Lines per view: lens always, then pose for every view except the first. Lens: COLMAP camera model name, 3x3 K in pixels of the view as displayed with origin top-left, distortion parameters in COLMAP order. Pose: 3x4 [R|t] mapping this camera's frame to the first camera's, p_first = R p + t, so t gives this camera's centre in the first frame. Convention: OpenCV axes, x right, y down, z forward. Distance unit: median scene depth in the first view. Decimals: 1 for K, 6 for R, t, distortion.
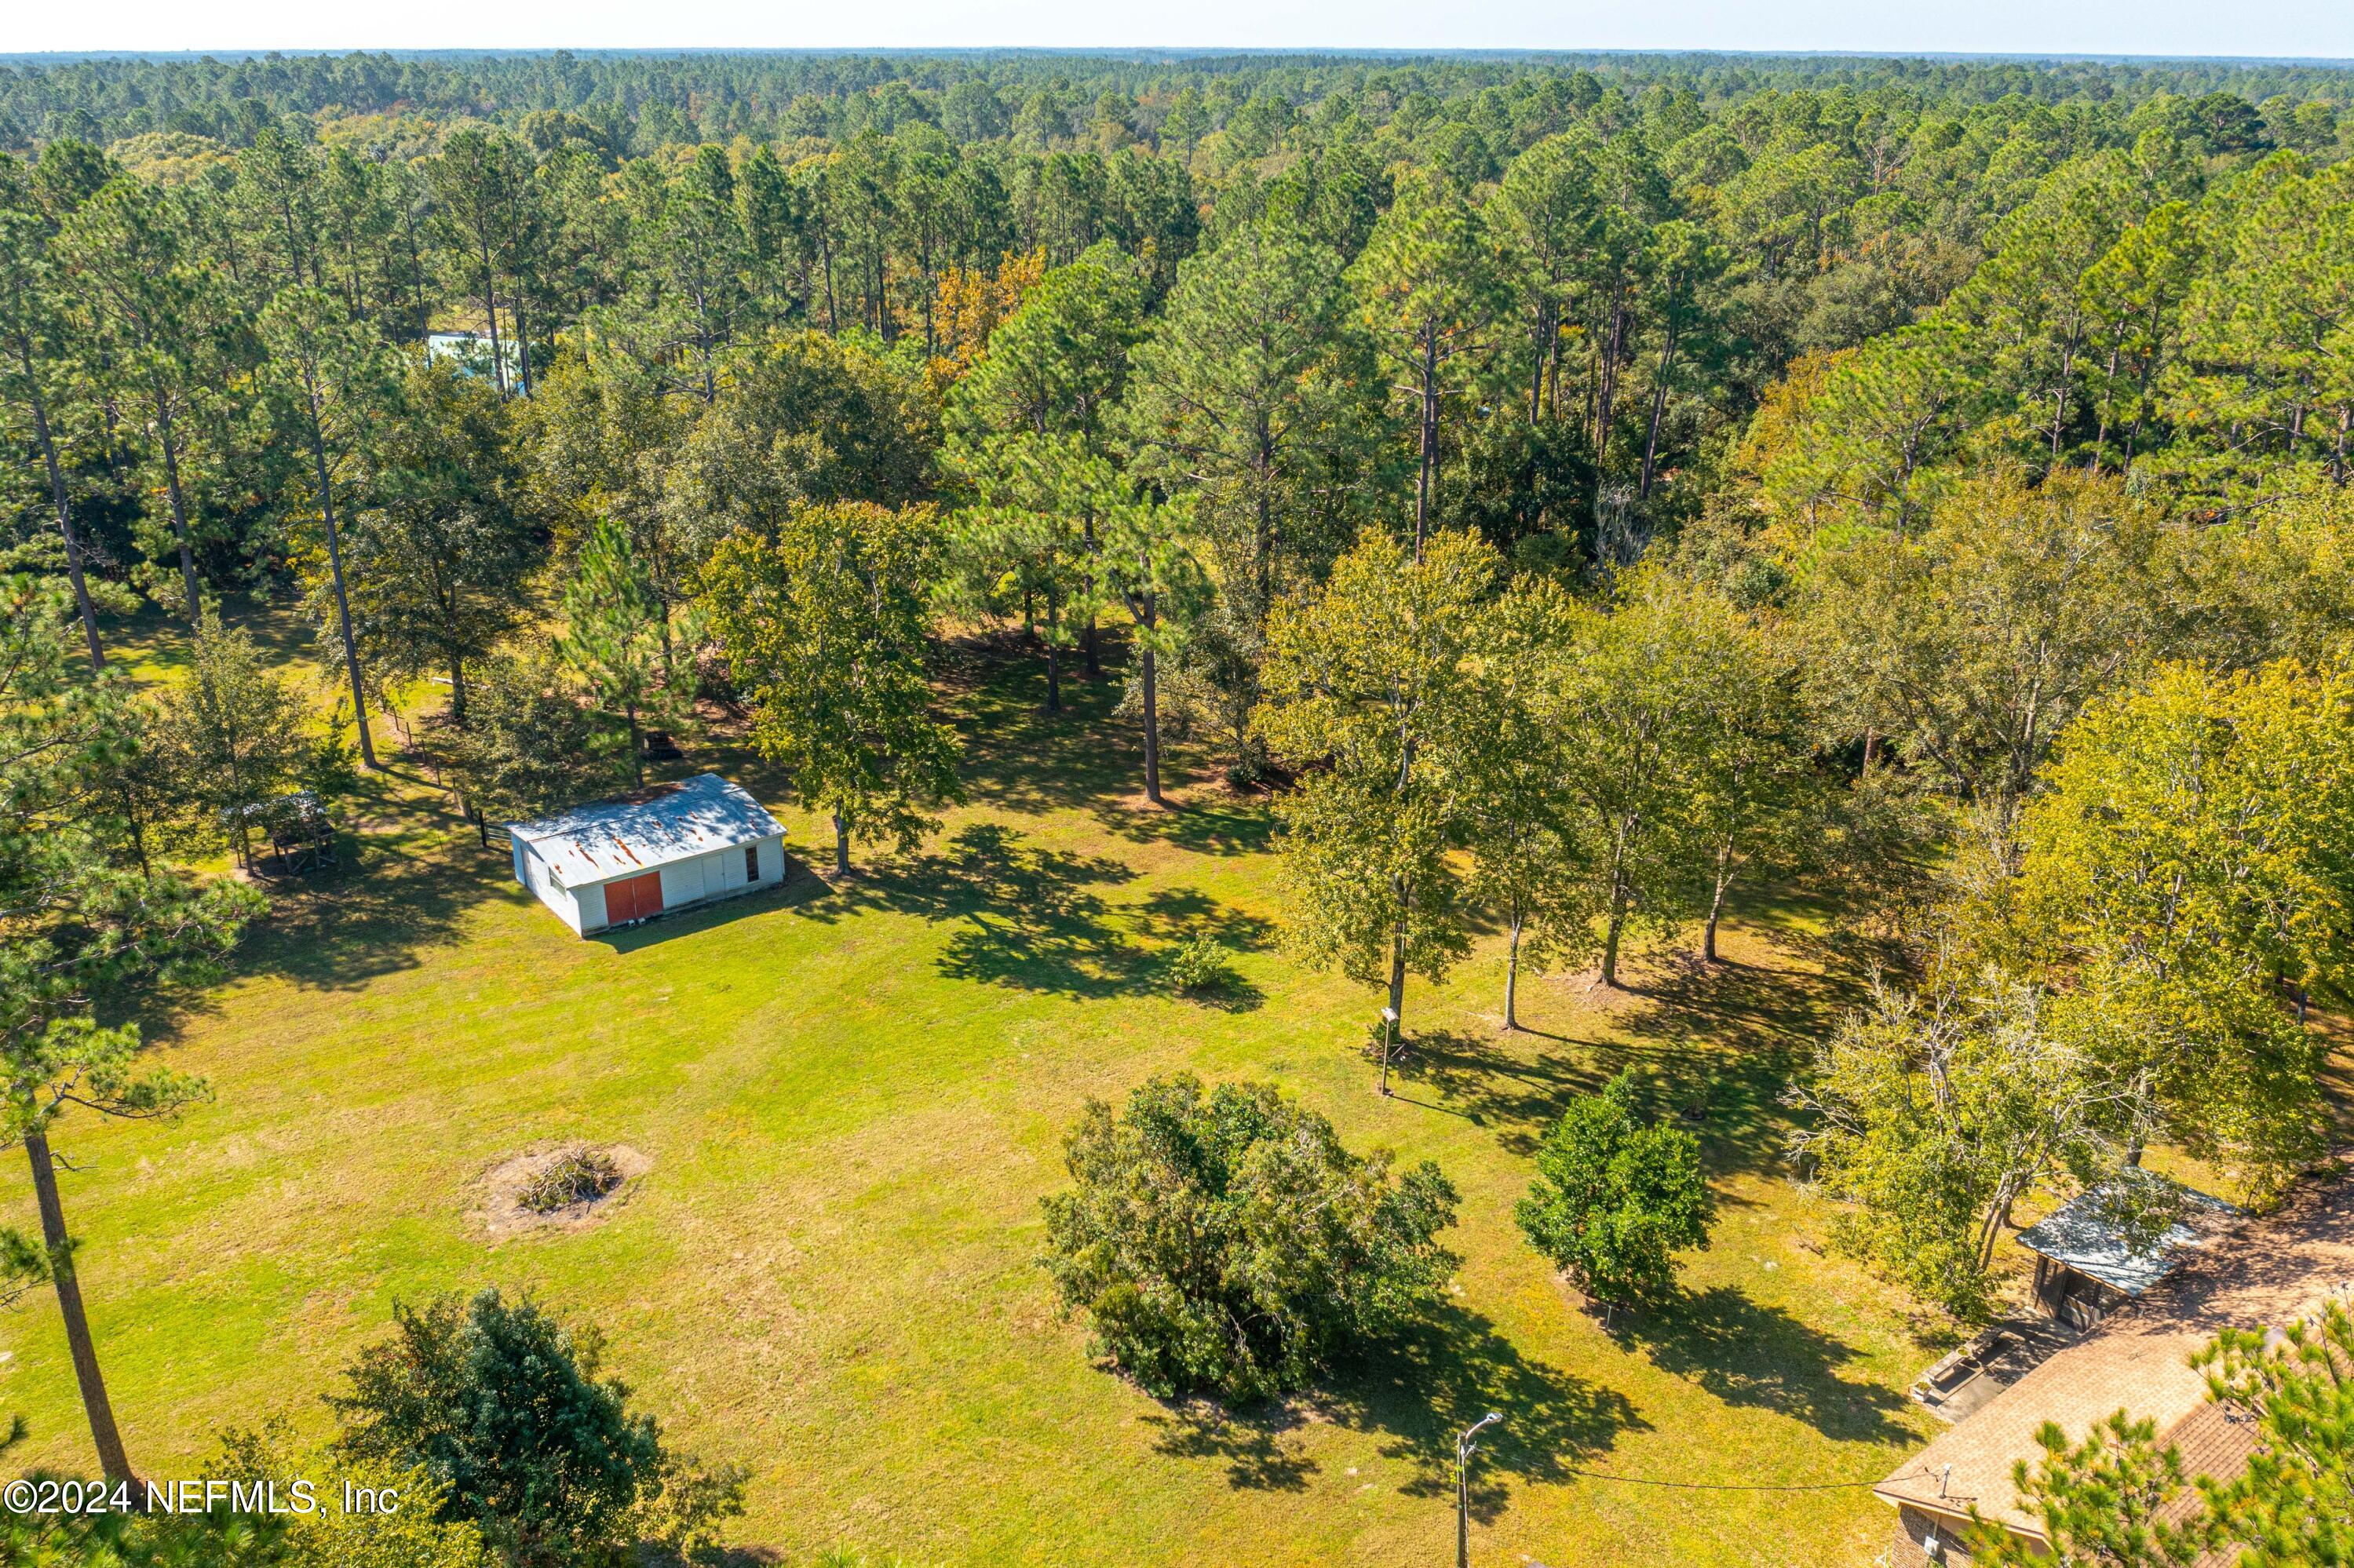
lens RADIAL K [[1857.1, 0, 1185.6], [0, 1857.1, 773.8], [0, 0, 1]] dist [-0.025321, 0.001363]
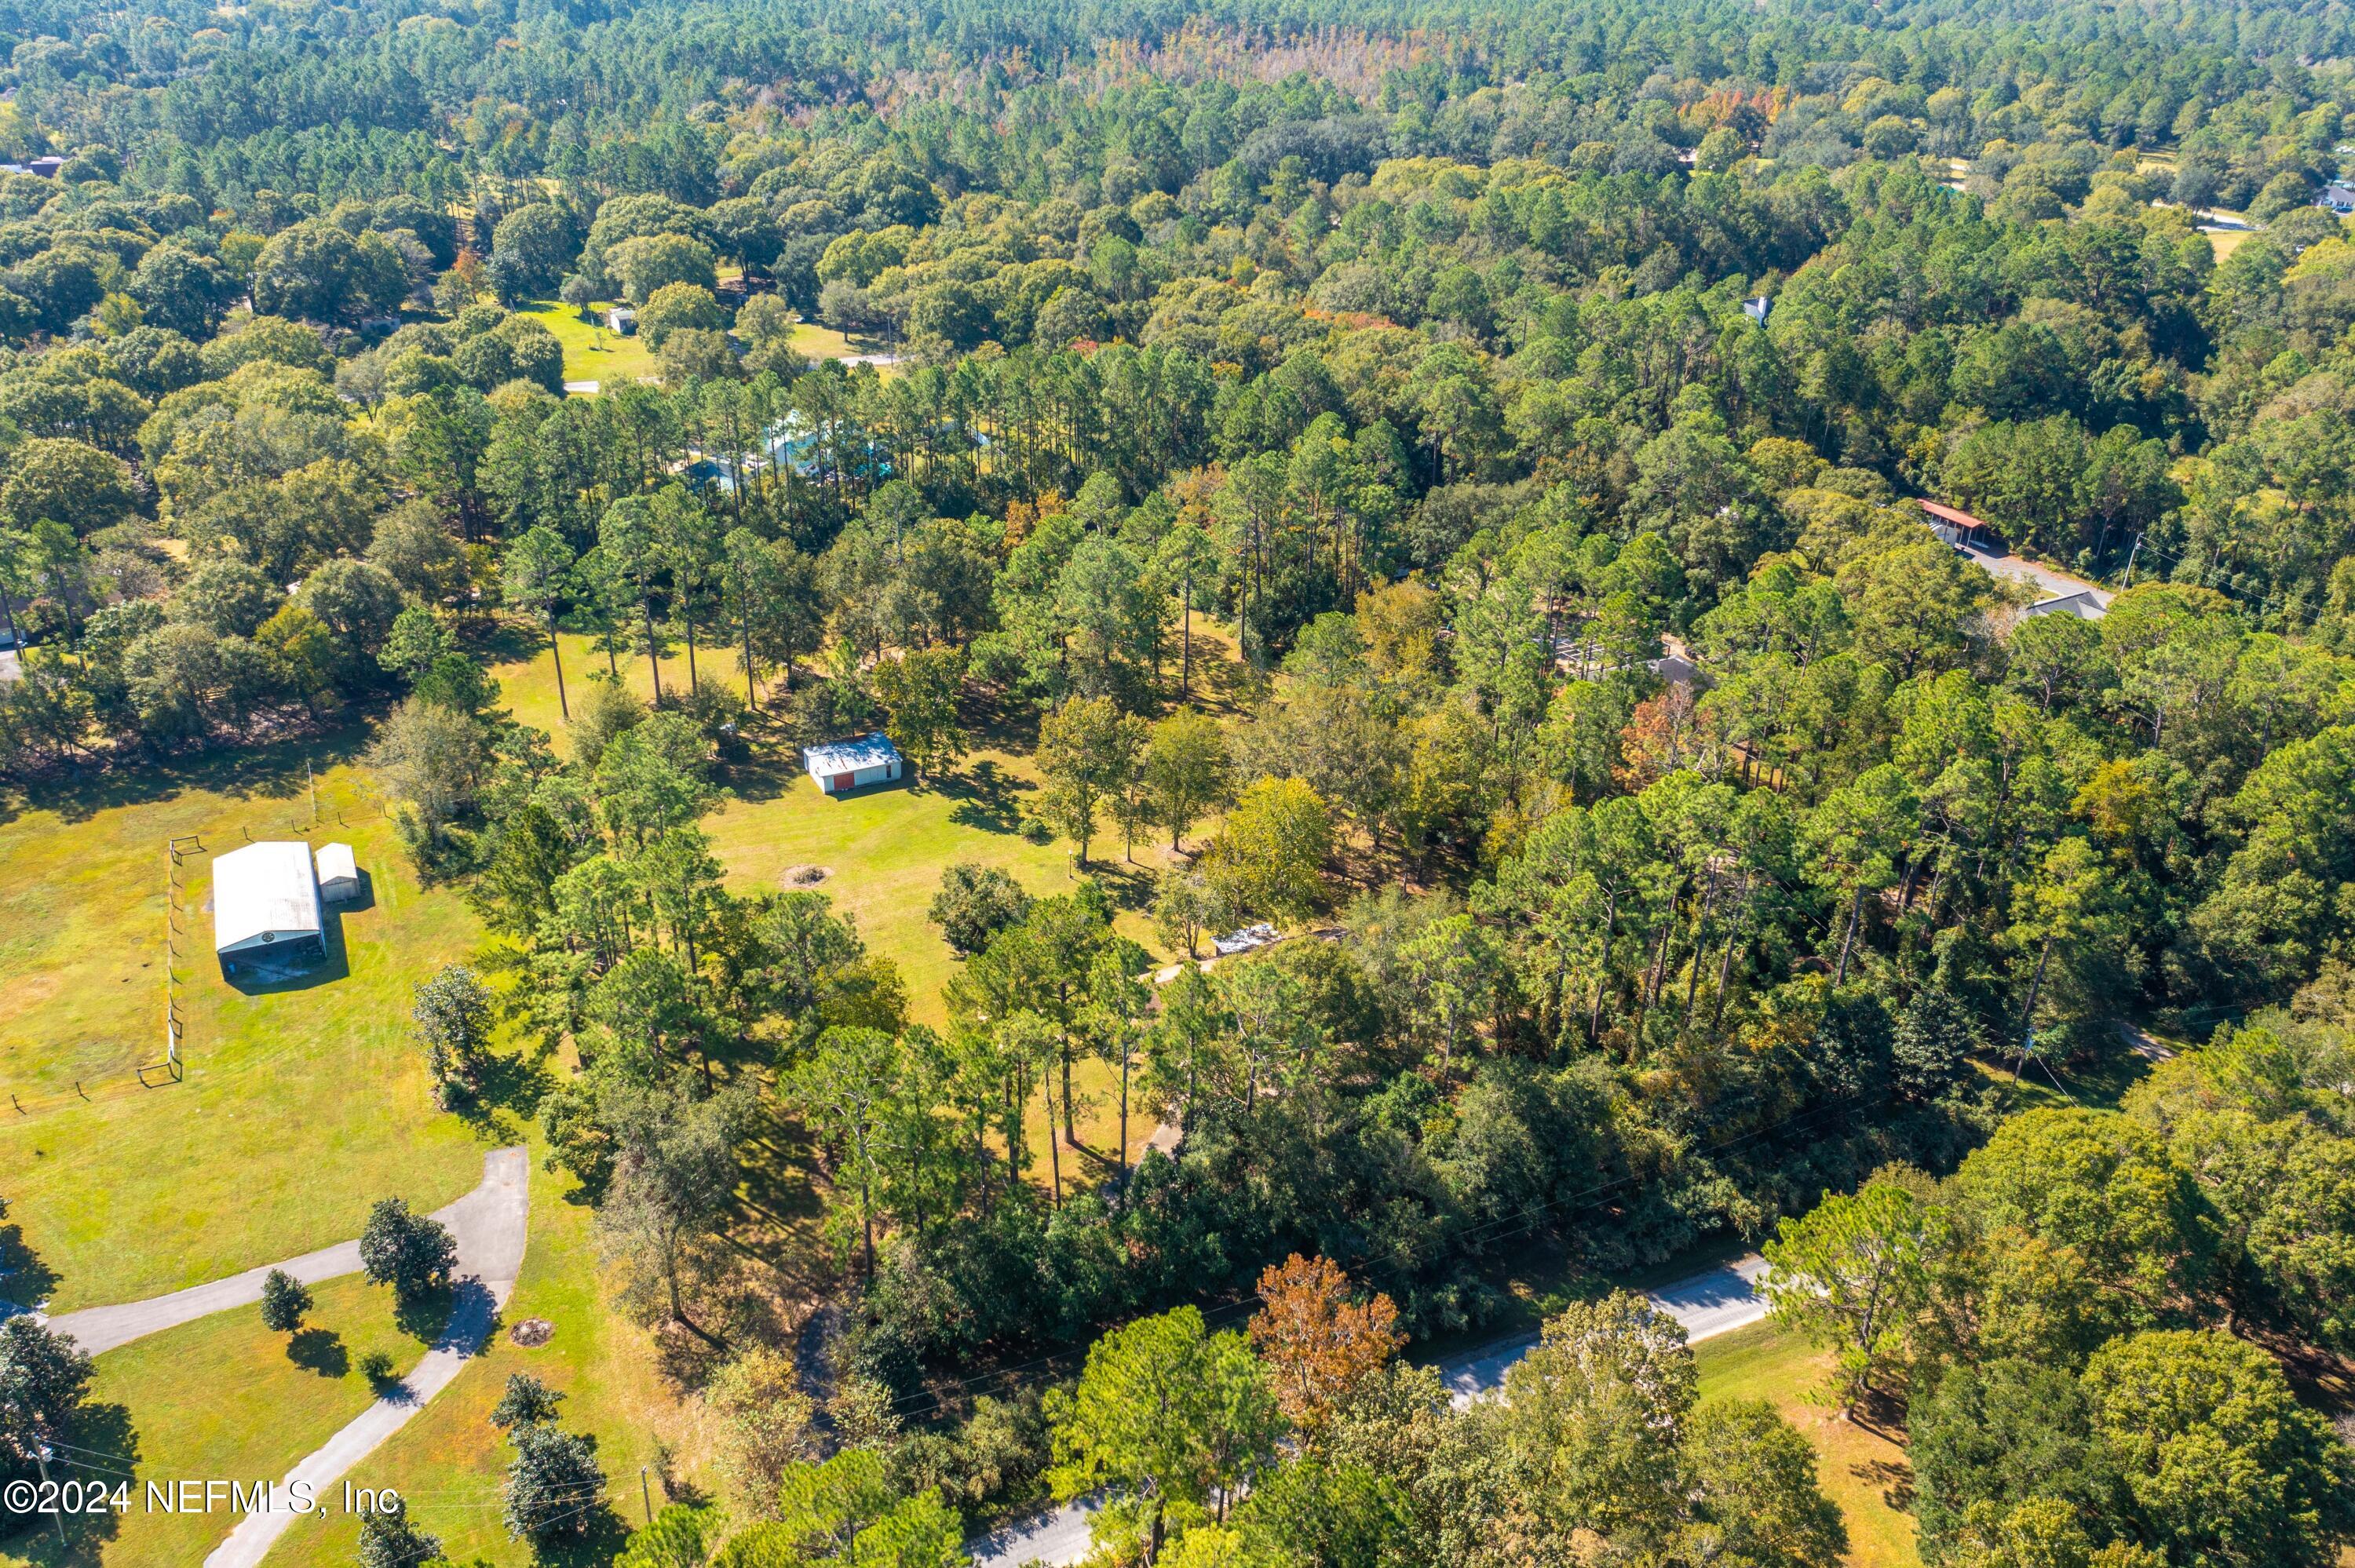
lens RADIAL K [[1857.8, 0, 1173.3], [0, 1857.8, 789.7], [0, 0, 1]] dist [-0.025321, 0.001363]
pose [[0.979470, 0.100620, -0.174685, 0.623548], [-0.081591, 0.990250, 0.112908, -0.255608], [0.184343, -0.096337, 0.978129, -1.510311]]
